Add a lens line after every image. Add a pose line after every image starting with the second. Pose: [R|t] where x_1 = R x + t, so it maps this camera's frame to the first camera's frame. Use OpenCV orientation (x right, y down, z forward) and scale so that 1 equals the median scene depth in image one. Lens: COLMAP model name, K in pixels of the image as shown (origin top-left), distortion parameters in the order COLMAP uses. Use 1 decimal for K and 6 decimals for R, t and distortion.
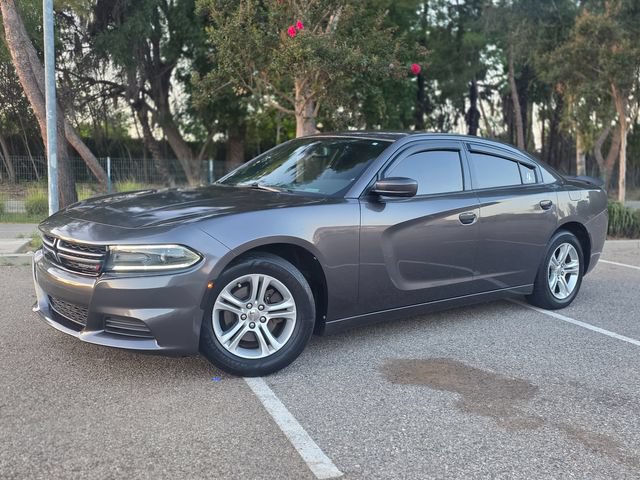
lens RADIAL K [[674.6, 0, 320.0], [0, 674.6, 240.0], [0, 0, 1]] dist [0.075393, -0.117396]
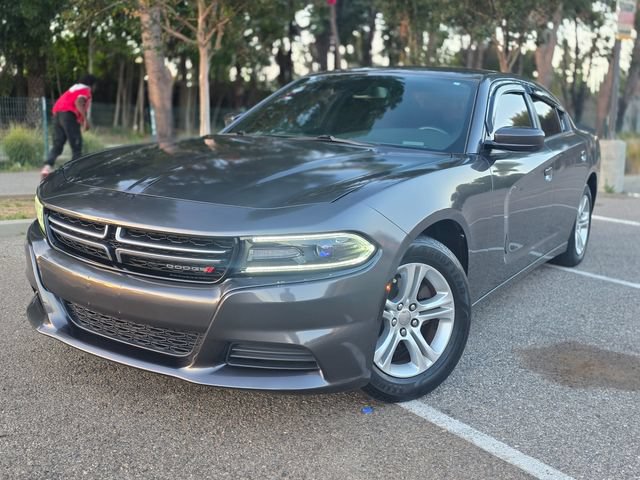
lens RADIAL K [[674.6, 0, 320.0], [0, 674.6, 240.0], [0, 0, 1]] dist [0.075393, -0.117396]
pose [[0.951762, -0.053051, 0.302215, -0.405260], [0.026842, 0.995559, 0.090226, -0.042663], [-0.305660, -0.077762, 0.948960, 0.336570]]
